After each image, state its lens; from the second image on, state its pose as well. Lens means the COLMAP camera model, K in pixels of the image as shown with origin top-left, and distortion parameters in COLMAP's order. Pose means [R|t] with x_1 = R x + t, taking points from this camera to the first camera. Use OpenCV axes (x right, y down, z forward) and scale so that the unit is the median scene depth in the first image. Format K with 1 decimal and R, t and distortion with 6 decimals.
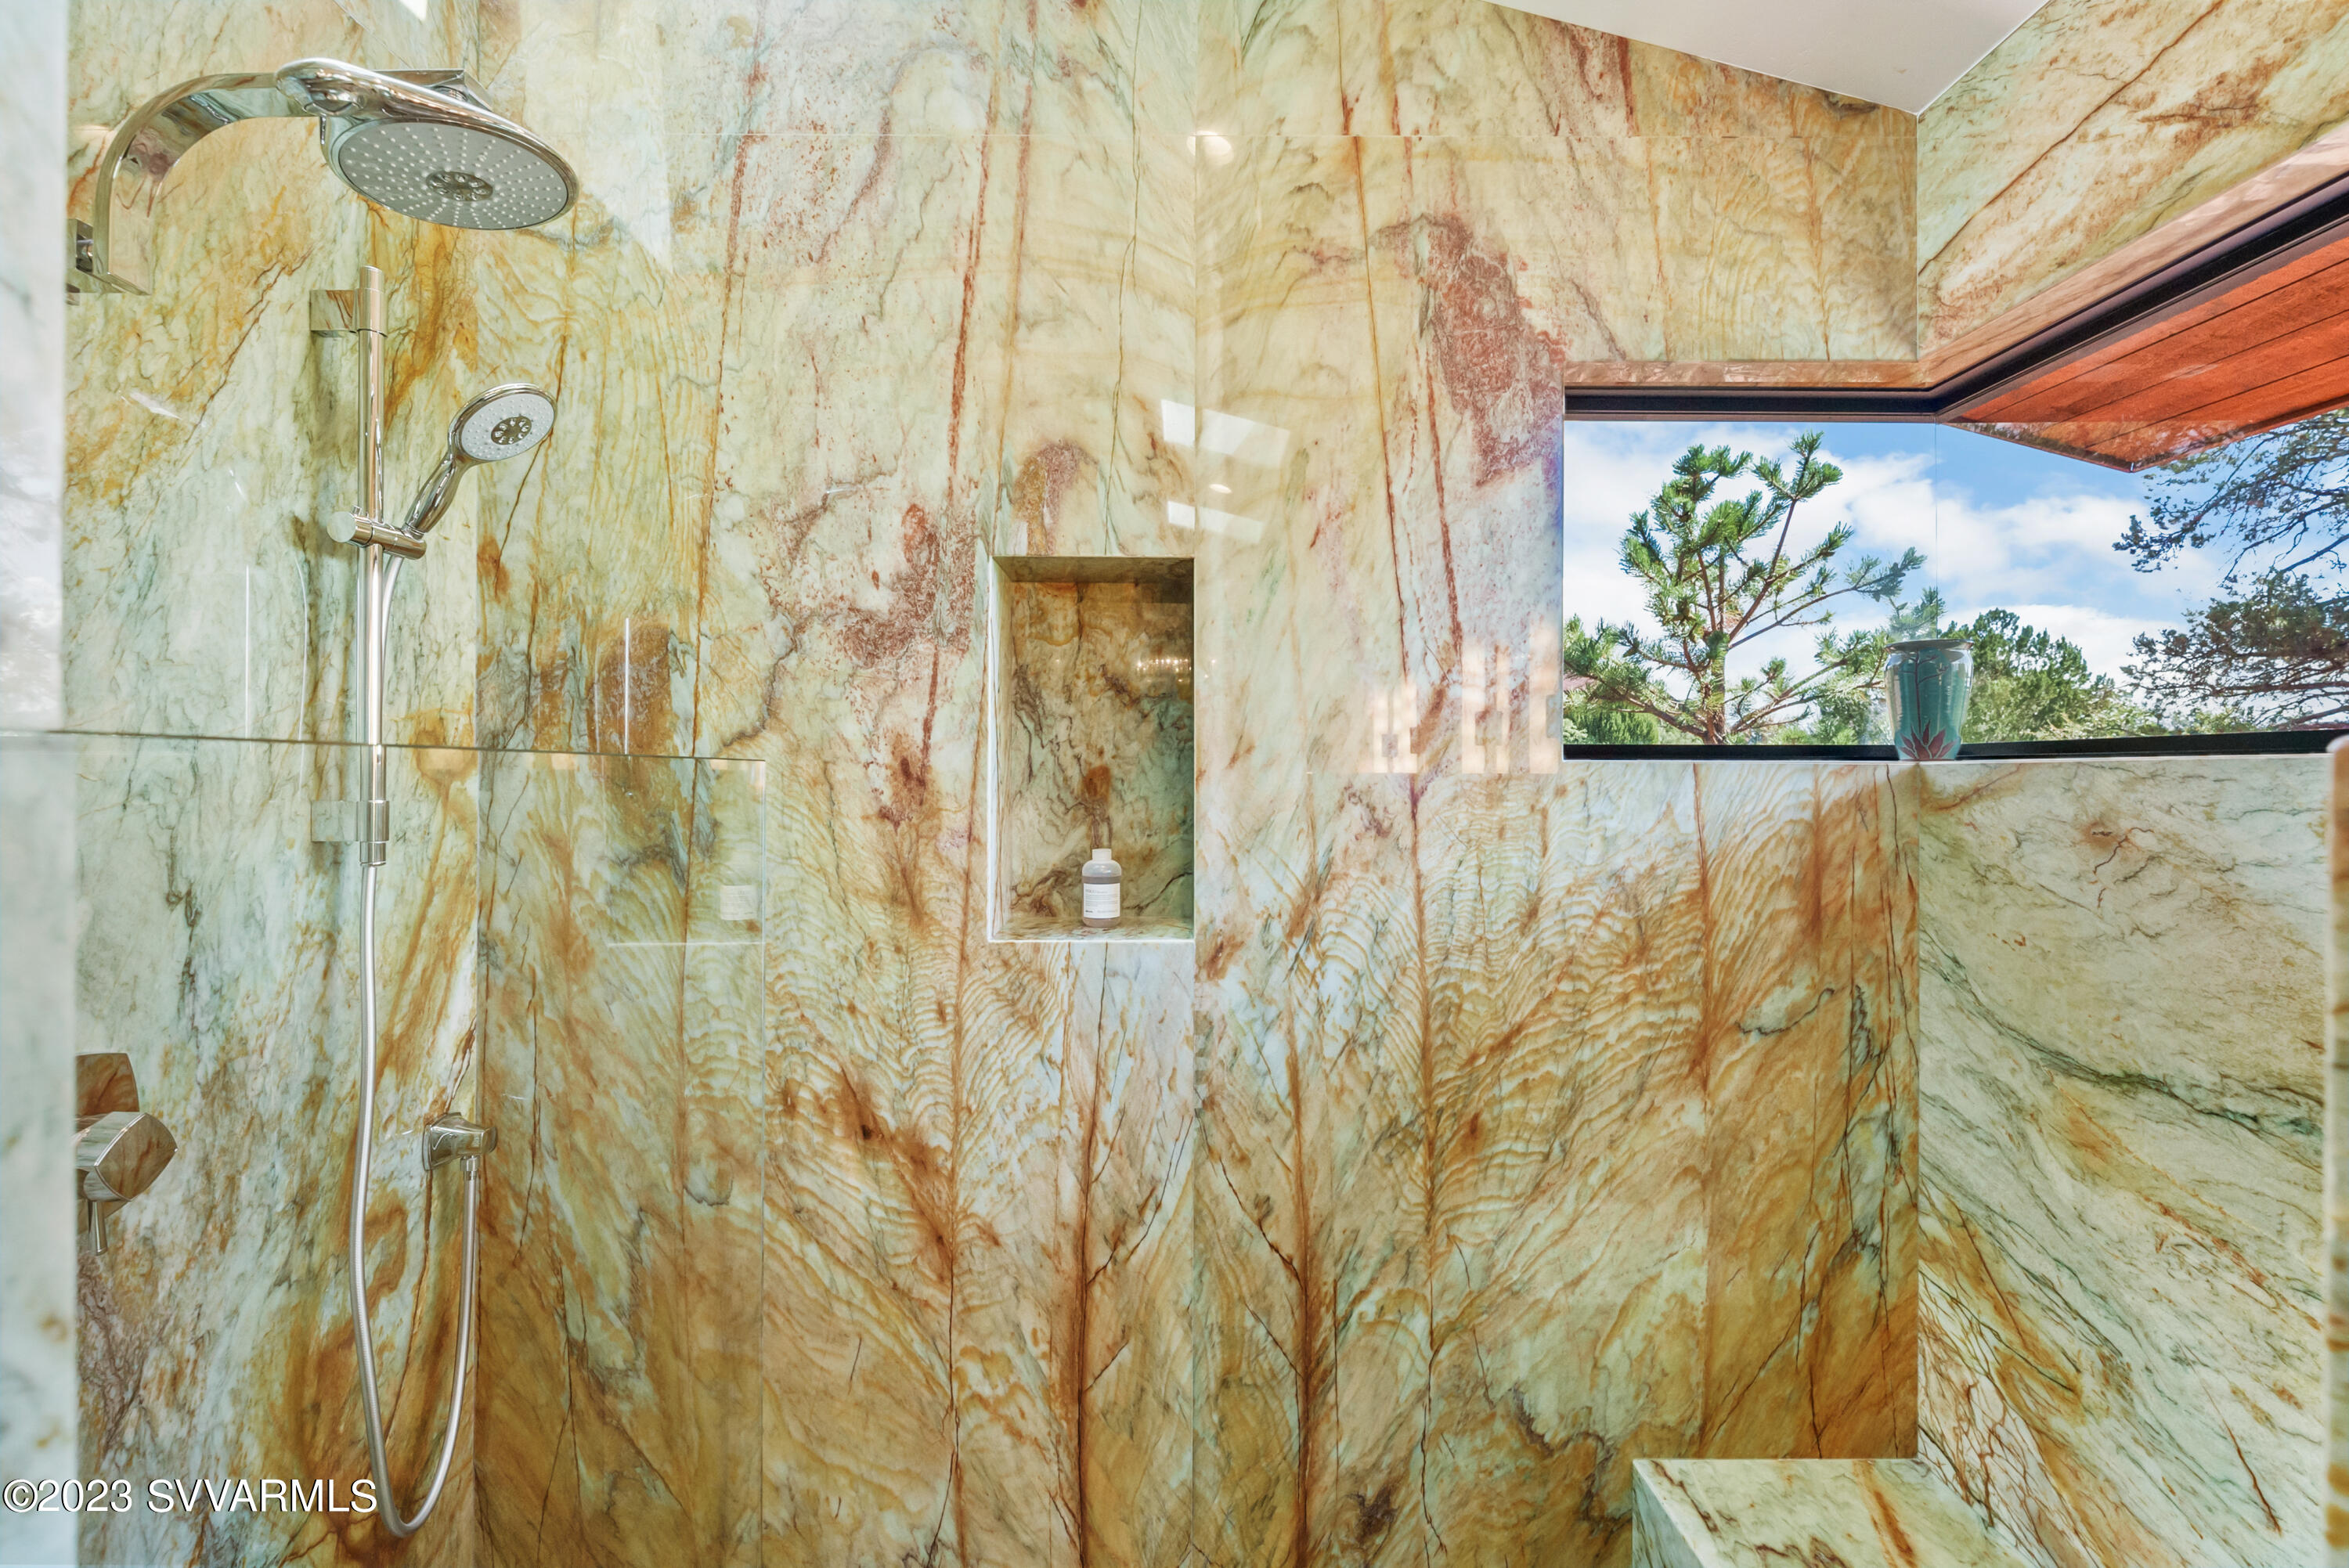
lens RADIAL K [[1056.9, 0, 1167.9], [0, 1056.9, 777.3], [0, 0, 1]] dist [0.004065, -0.000205]
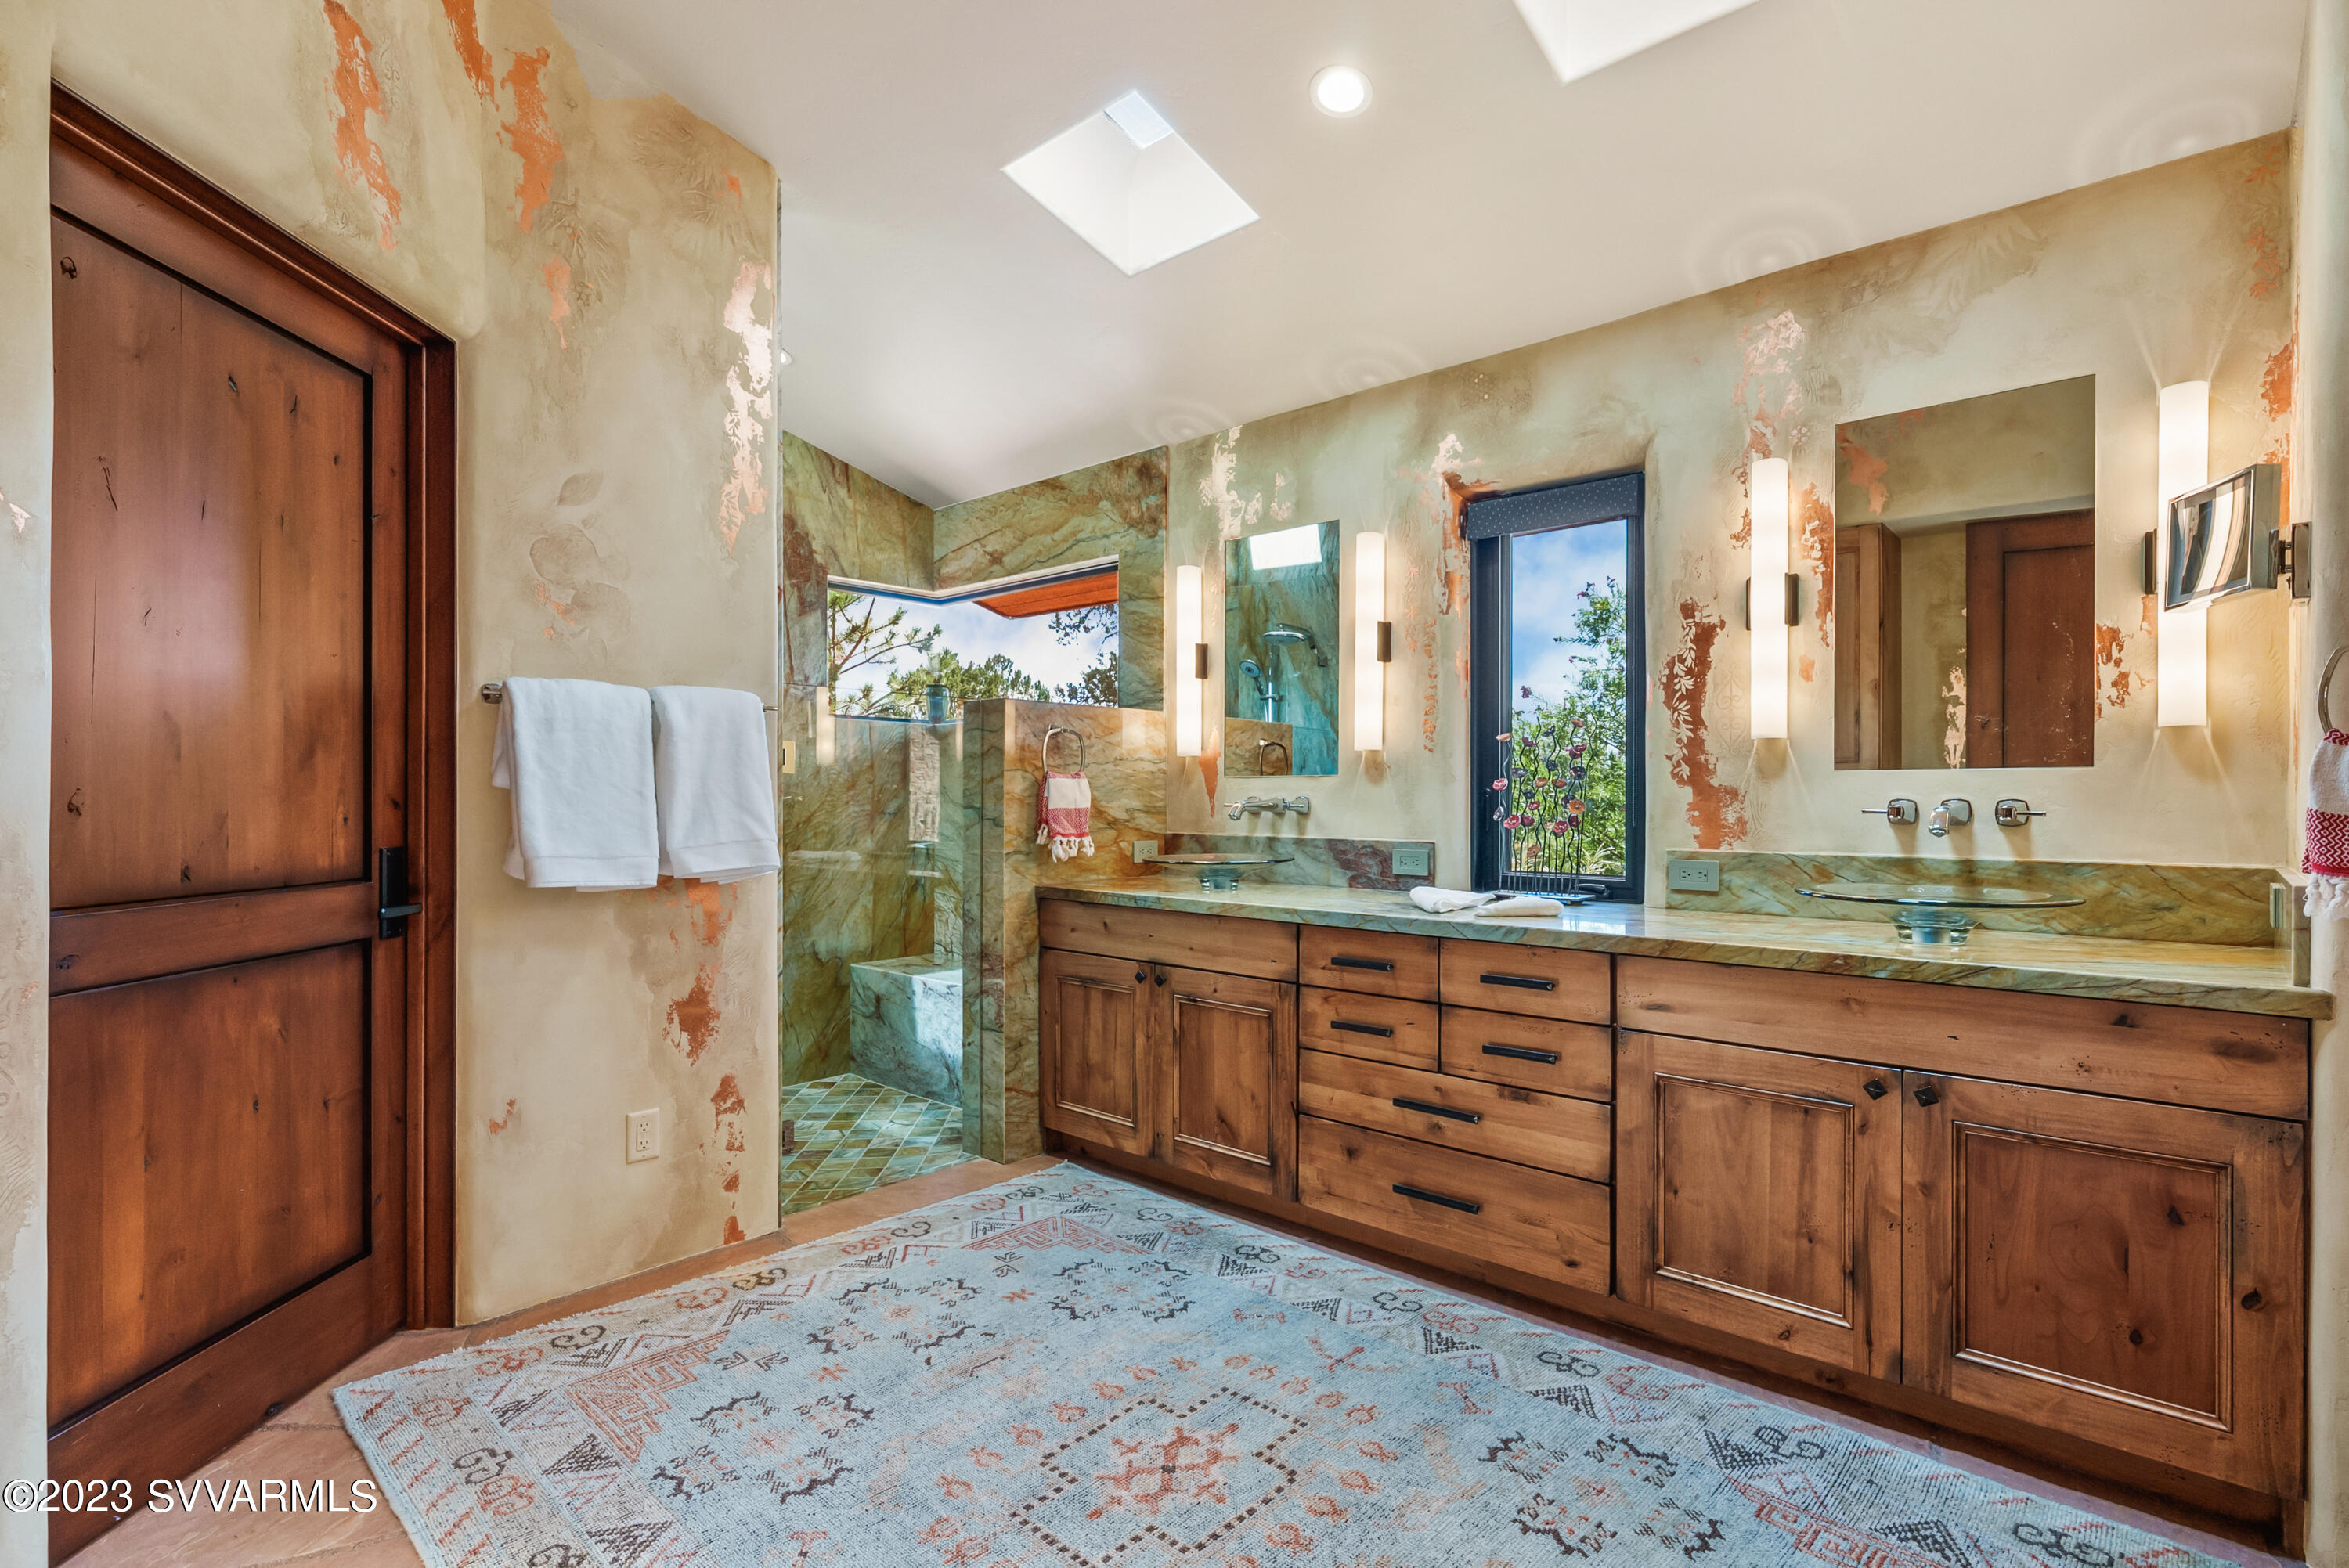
lens RADIAL K [[1106.0, 0, 1175.8], [0, 1106.0, 797.8], [0, 0, 1]] dist [-0.002017, 0.000045]
pose [[0.682624, -0.002624, 0.730765, -1.116866], [-0.001056, 0.999989, 0.004577, 0.177380], [-0.730769, -0.003896, 0.682613, -1.641709]]
